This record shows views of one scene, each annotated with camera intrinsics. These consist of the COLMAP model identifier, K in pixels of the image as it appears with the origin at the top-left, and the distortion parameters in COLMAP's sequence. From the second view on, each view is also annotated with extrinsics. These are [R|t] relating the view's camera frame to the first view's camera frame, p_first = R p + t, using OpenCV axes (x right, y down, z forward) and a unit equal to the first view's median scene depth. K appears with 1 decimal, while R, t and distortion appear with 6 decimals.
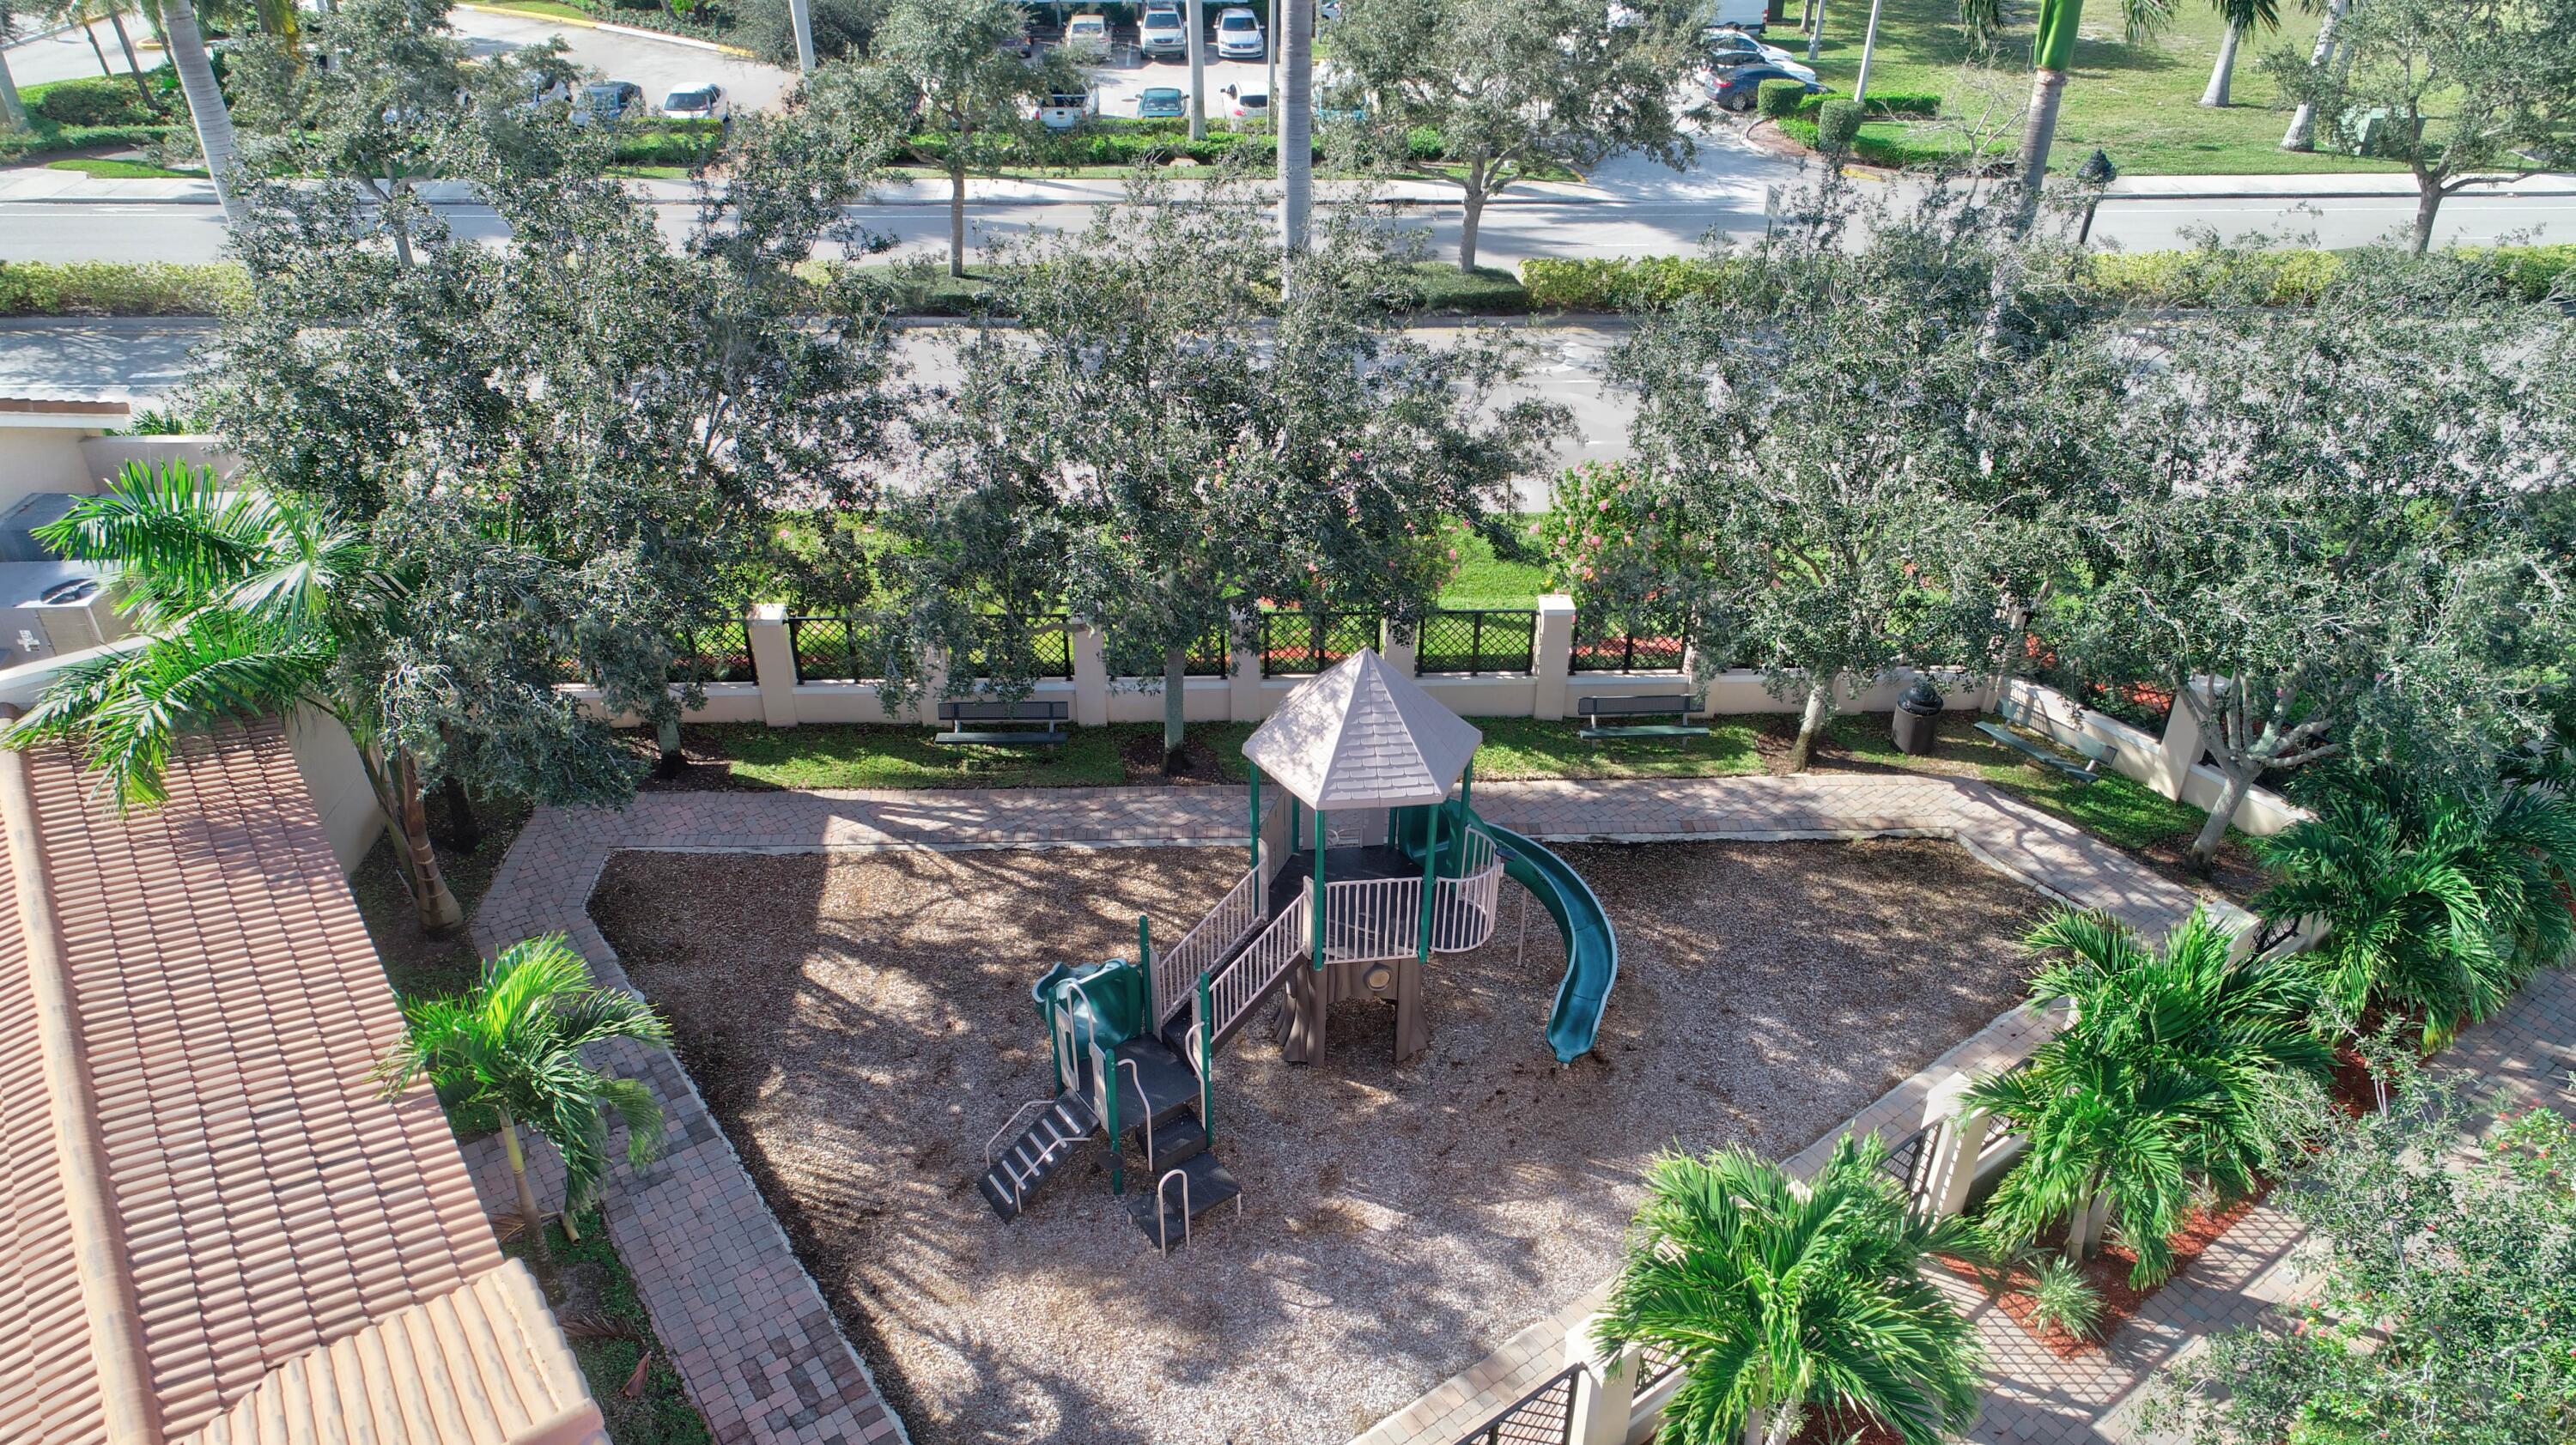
lens RADIAL K [[1724.7, 0, 1297.2], [0, 1724.7, 695.4], [0, 0, 1]] dist [-0.003016, -0.000418]
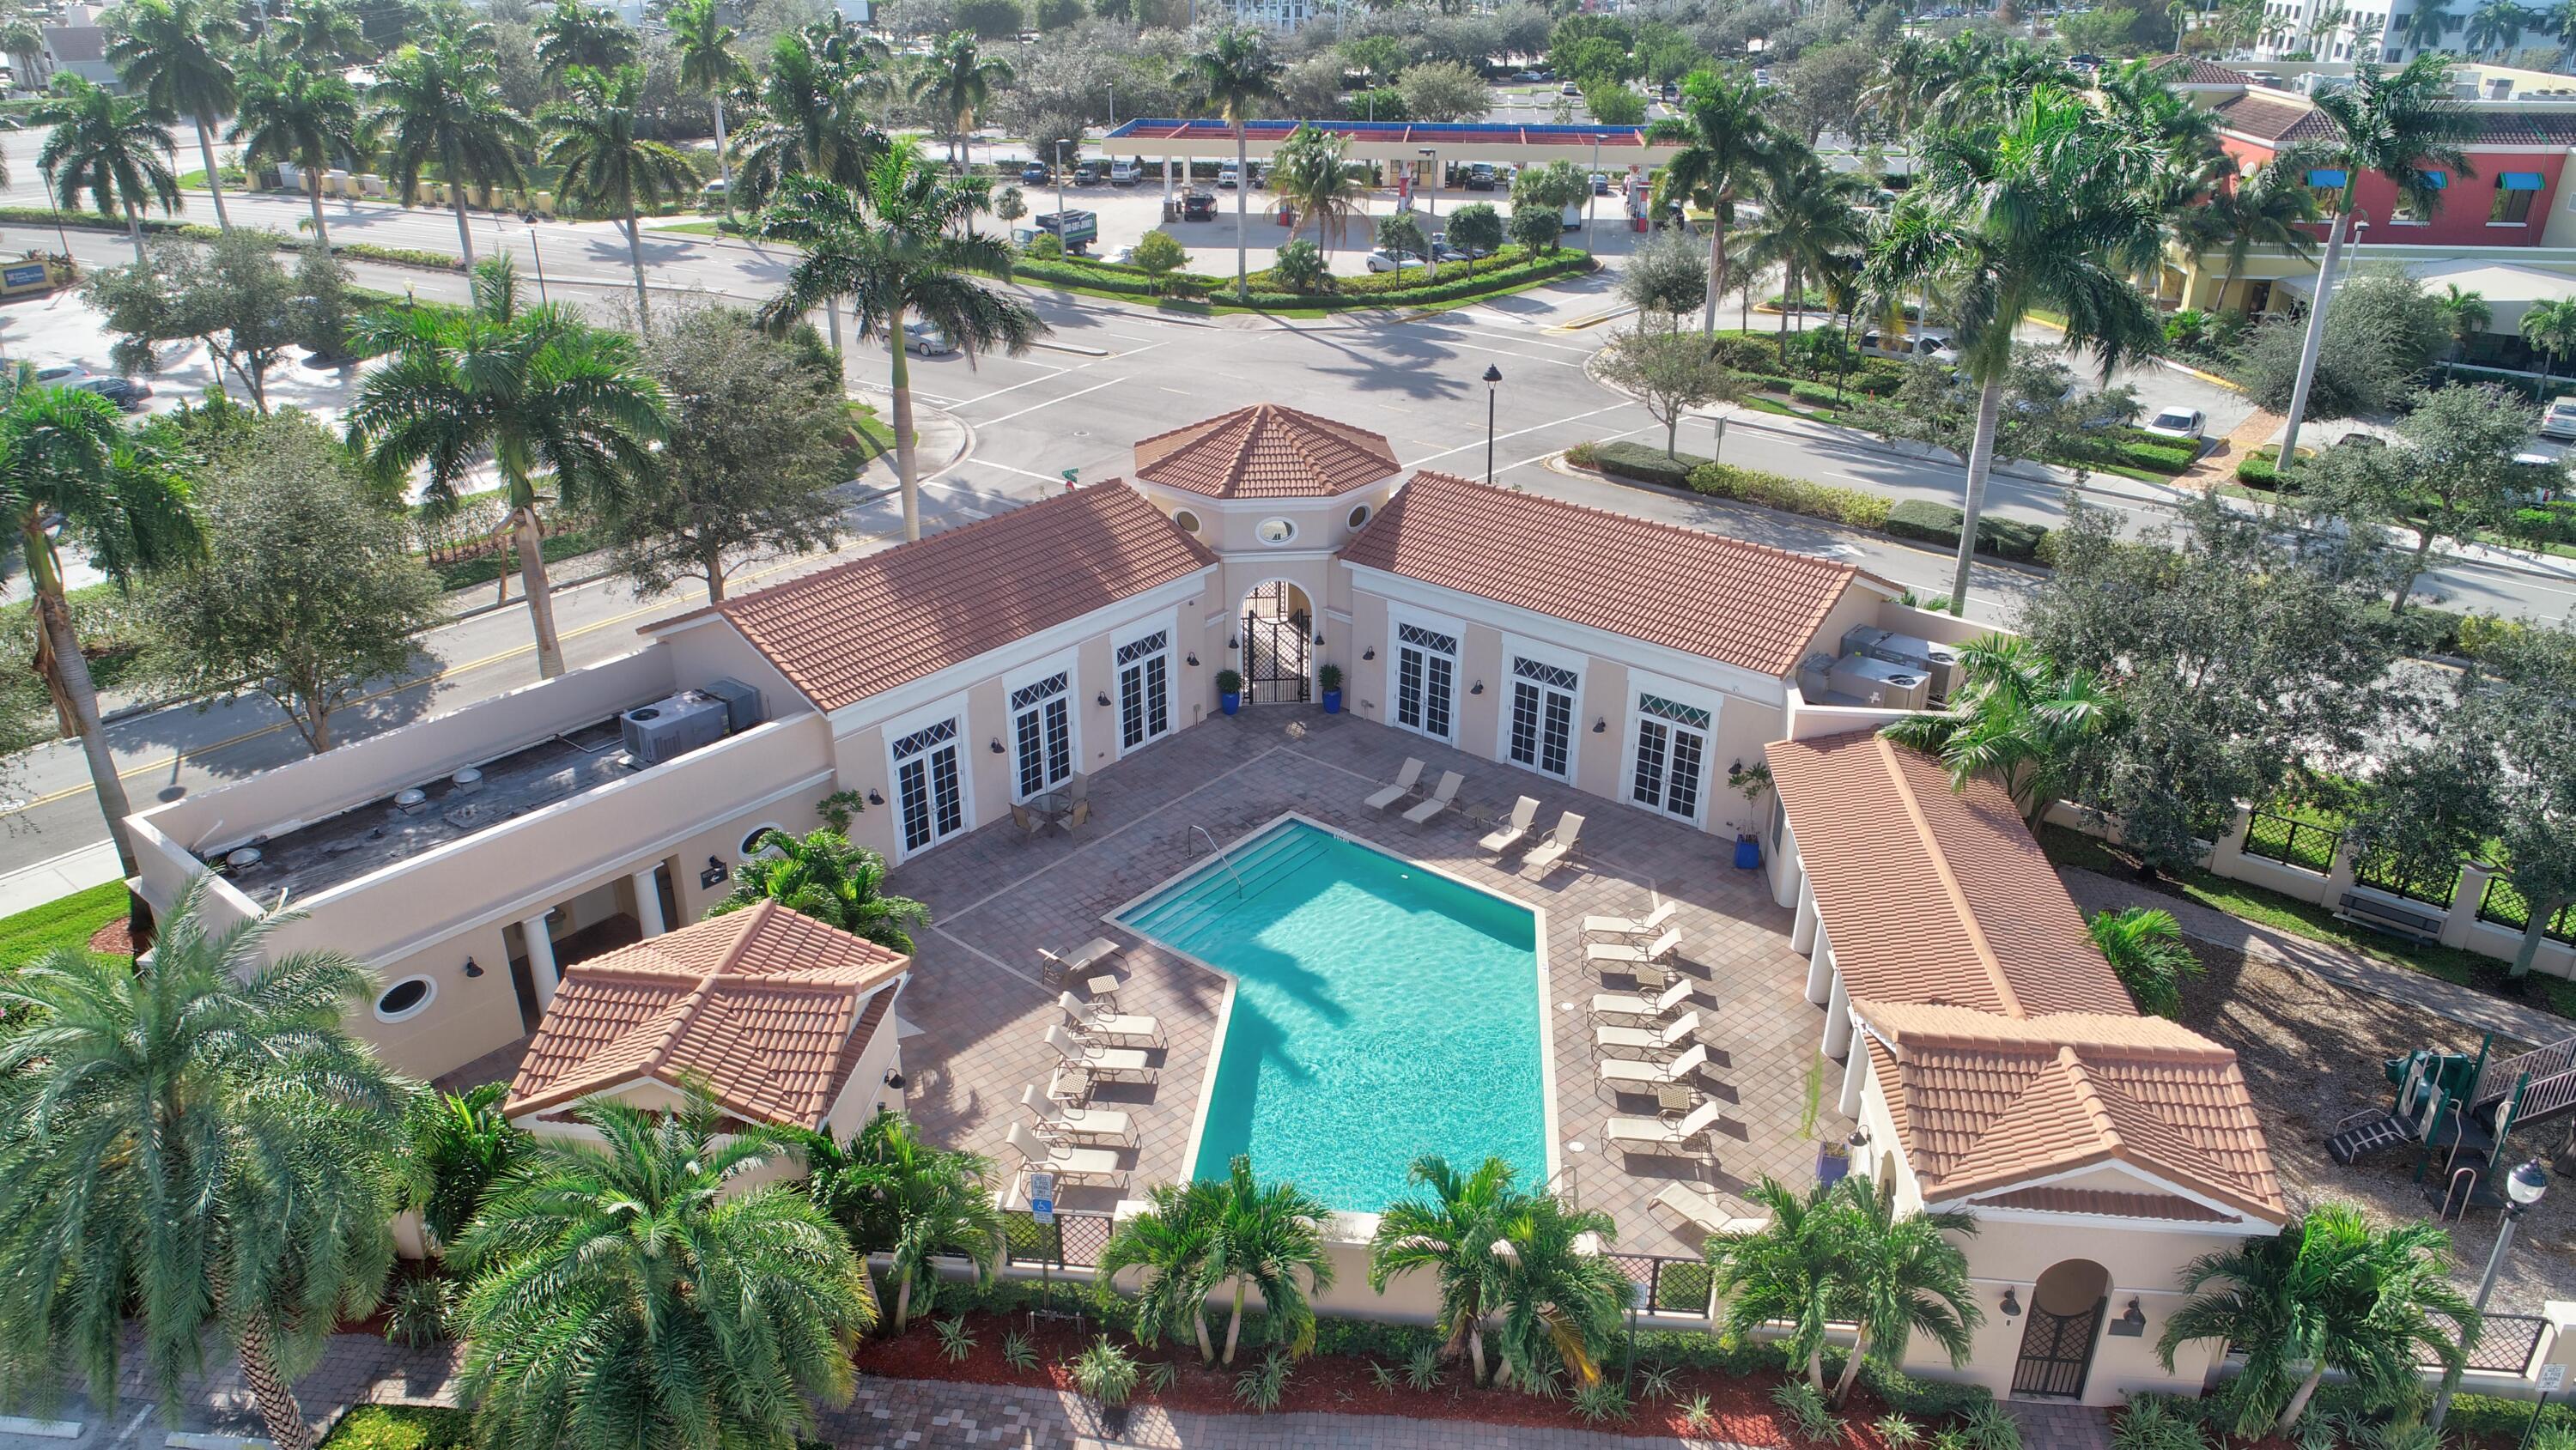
lens RADIAL K [[1724.6, 0, 1297.2], [0, 1724.6, 697.9], [0, 0, 1]] dist [-0.003016, -0.000418]
pose [[0.740651, 0.265035, -0.617408, -0.001146], [-0.341243, 0.939957, -0.005864, 0.179393], [0.578783, 0.215029, 0.786621, -0.816484]]
